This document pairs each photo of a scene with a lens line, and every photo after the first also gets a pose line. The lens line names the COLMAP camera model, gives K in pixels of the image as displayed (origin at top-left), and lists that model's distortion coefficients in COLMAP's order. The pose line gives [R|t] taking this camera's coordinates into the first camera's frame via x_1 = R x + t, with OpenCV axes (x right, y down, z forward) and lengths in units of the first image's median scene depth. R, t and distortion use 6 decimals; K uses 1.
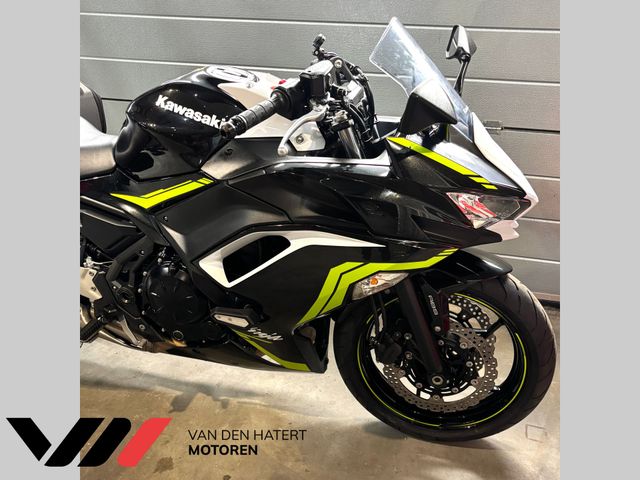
lens RADIAL K [[563.2, 0, 320.0], [0, 563.2, 240.0], [0, 0, 1]] dist [0.001562, 0.001186]
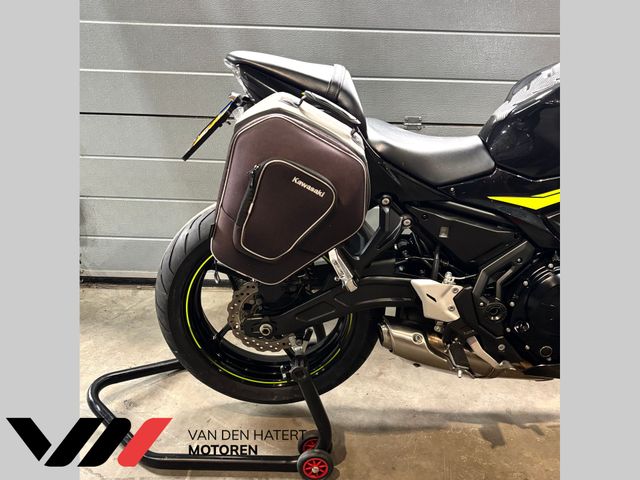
lens RADIAL K [[561.3, 0, 320.0], [0, 561.3, 240.0], [0, 0, 1]] dist [0.072704, 0.000970]
pose [[0.970234, -0.069097, 0.232104, -0.813587], [0.088733, 0.993209, -0.075244, 0.028923], [-0.225328, 0.093599, 0.969776, 0.184107]]
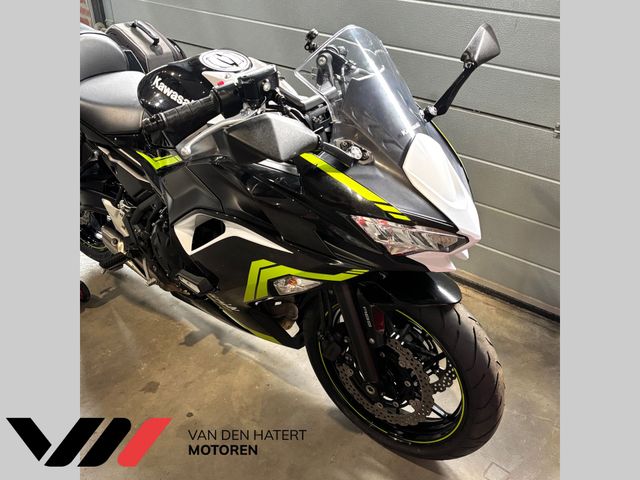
lens RADIAL K [[568.6, 0, 316.7], [0, 568.6, 219.2], [0, 0, 1]] dist [0.009210, 0.003387]
pose [[0.917974, 0.197868, -0.343762, 0.380333], [-0.171483, 0.979483, 0.105860, -0.127166], [0.357655, -0.038227, 0.933071, 0.037122]]
